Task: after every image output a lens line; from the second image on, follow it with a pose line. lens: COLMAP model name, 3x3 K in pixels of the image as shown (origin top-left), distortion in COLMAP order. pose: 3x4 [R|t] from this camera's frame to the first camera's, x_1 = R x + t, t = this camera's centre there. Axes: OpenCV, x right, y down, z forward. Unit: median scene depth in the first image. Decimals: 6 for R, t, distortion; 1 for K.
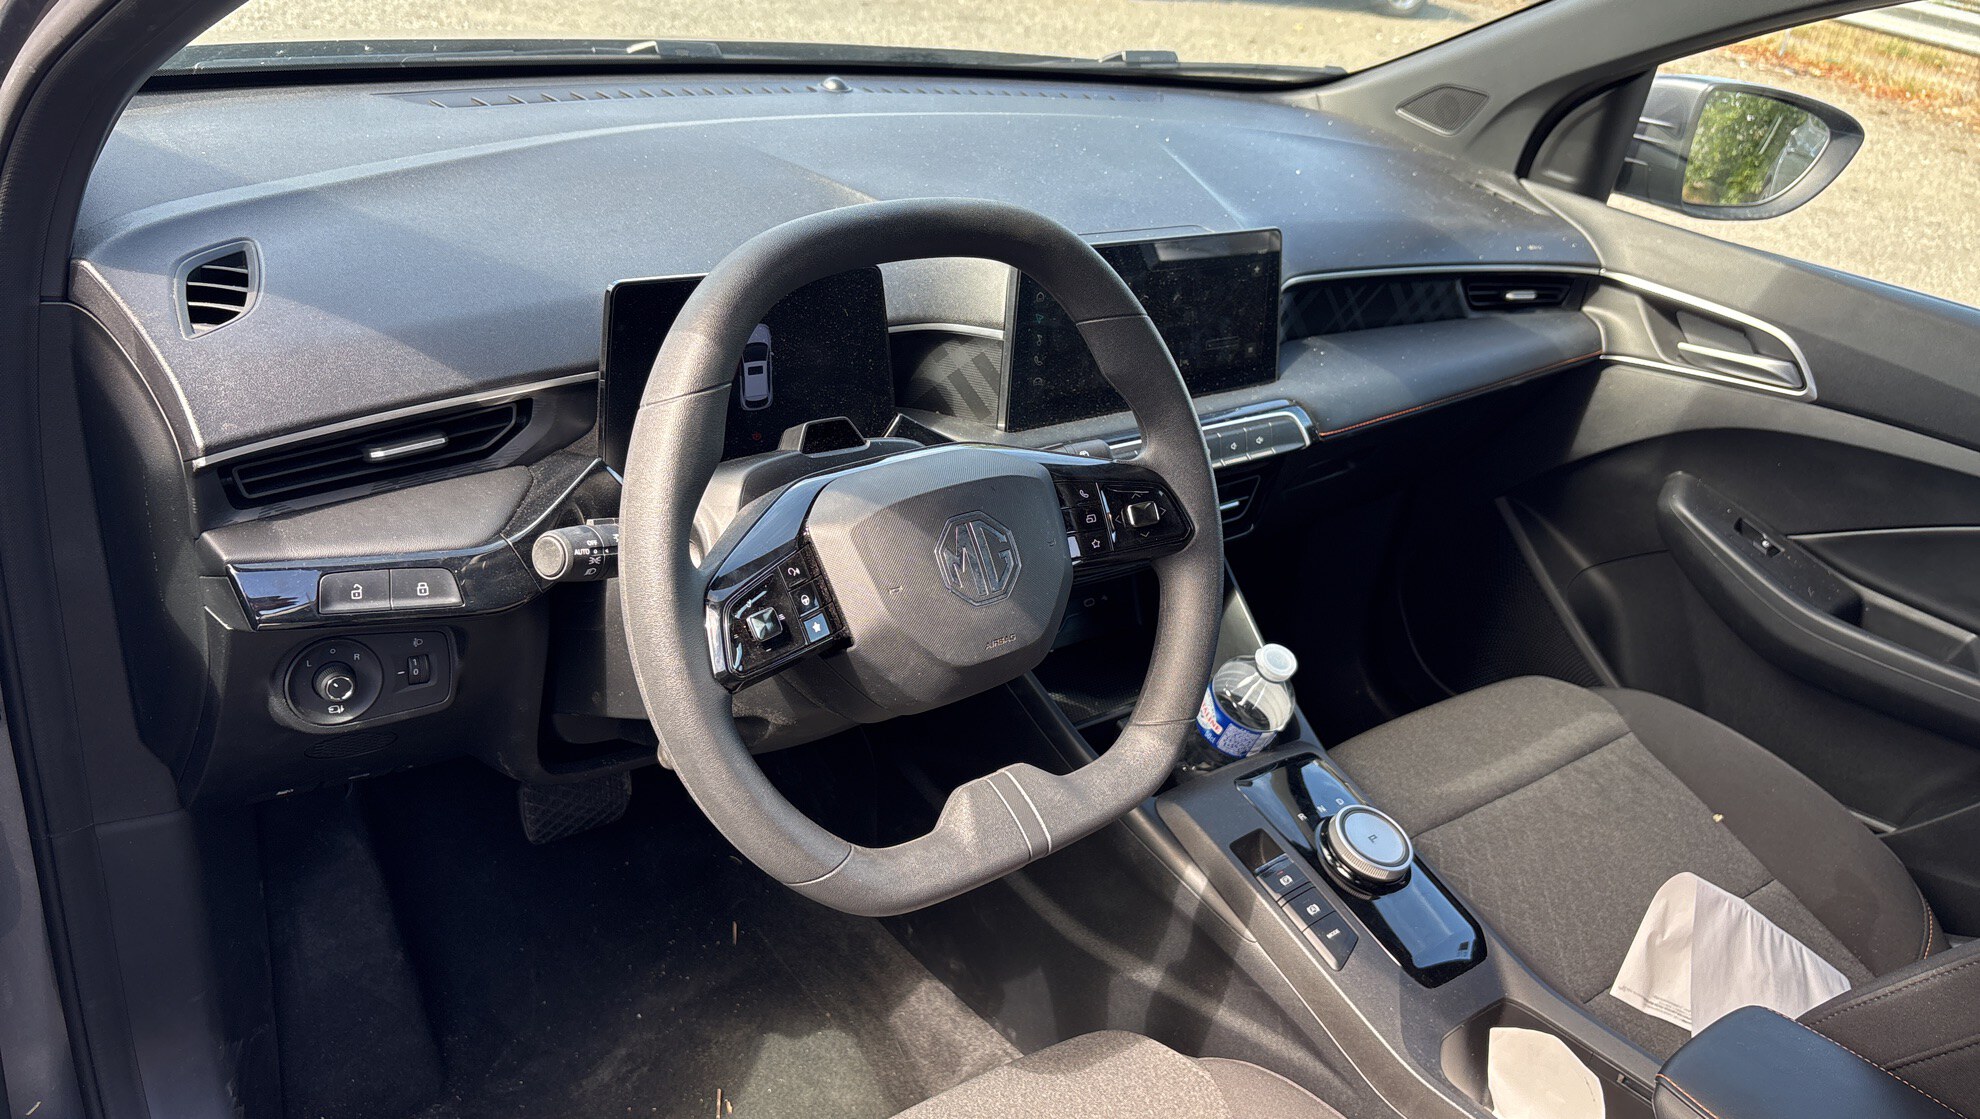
lens RADIAL K [[1529.6, 0, 990.8], [0, 1529.6, 498.8], [0, 0, 1]] dist [0.014373, 0.004927]
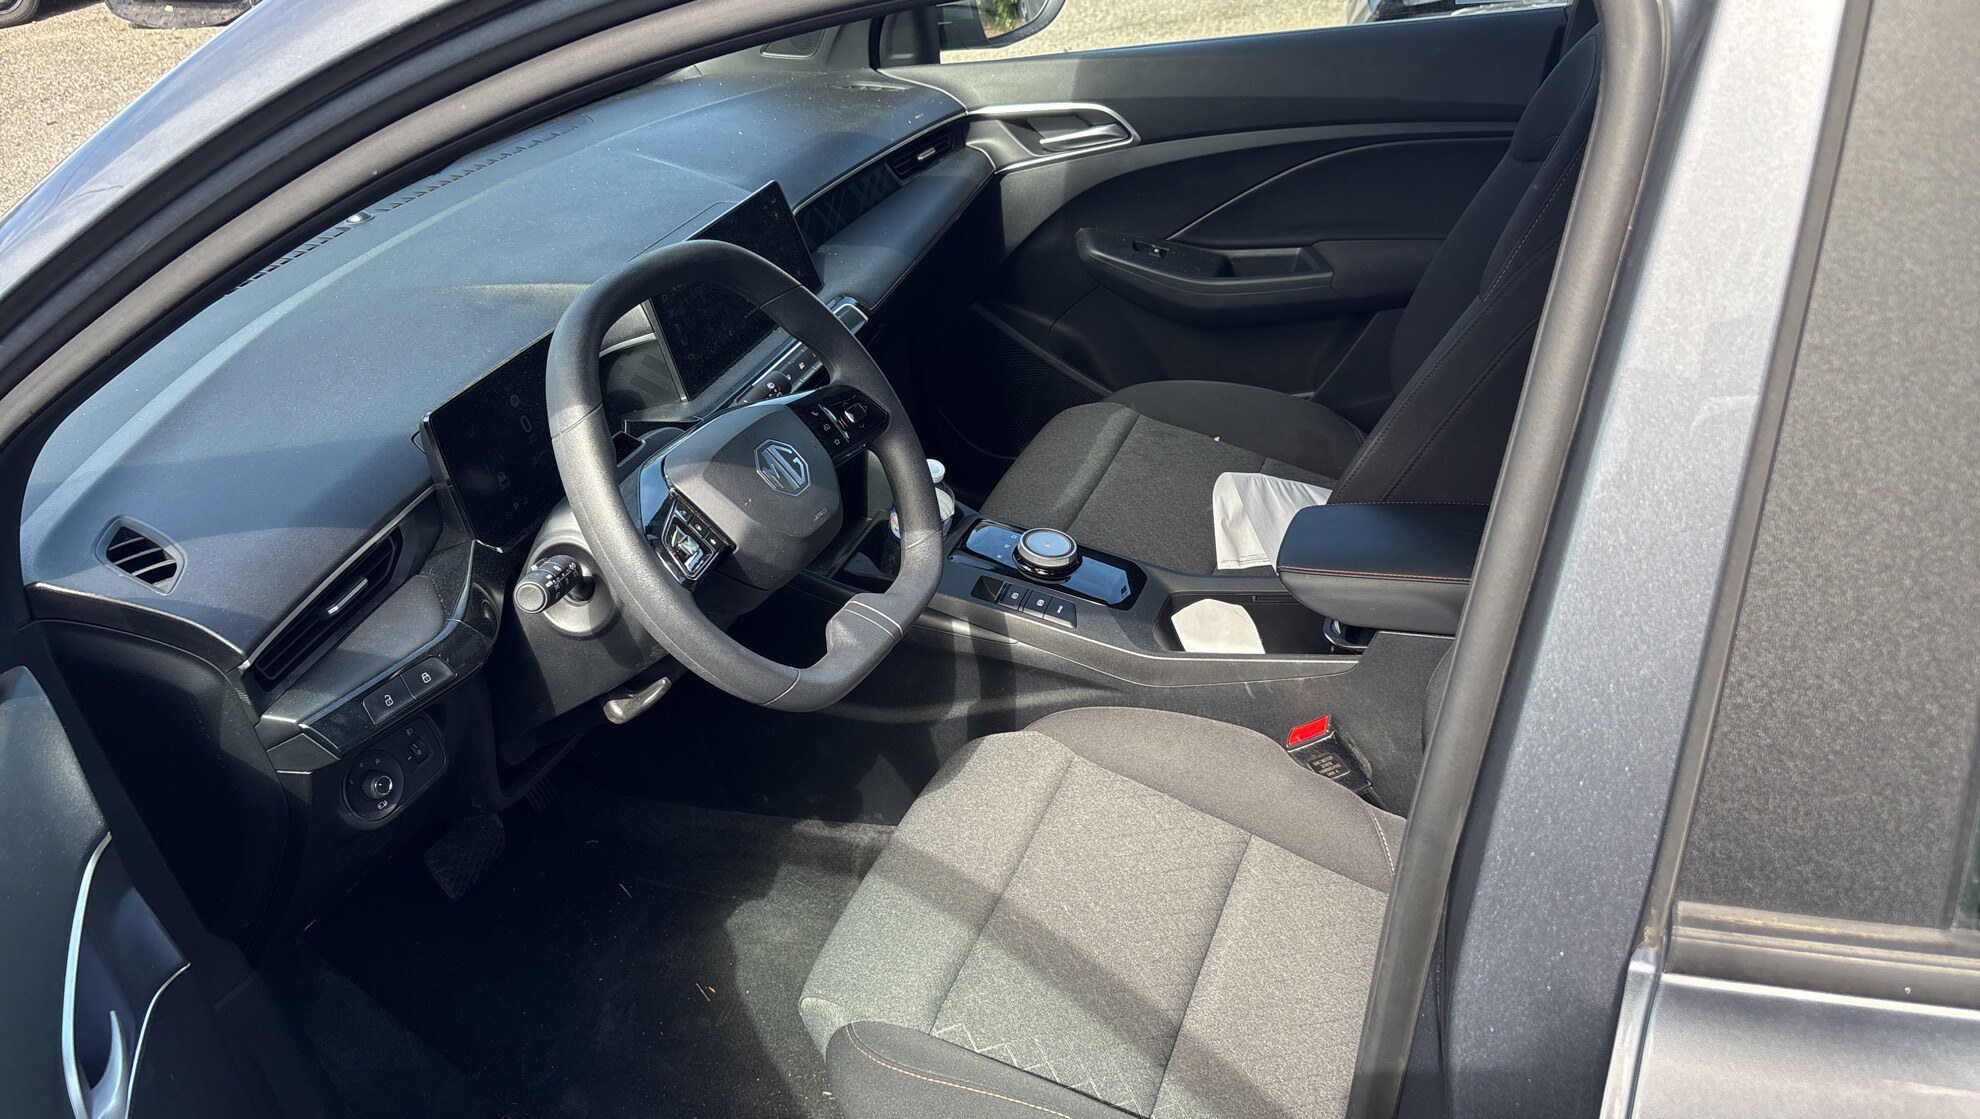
lens RADIAL K [[1529.6, 0, 990.8], [0, 1529.6, 498.8], [0, 0, 1]] dist [0.014373, 0.004927]
pose [[0.823940, -0.461898, 0.328289, -0.204531], [0.445194, 0.886048, 0.129308, -0.020363], [-0.350607, 0.039610, 0.935685, -0.267049]]
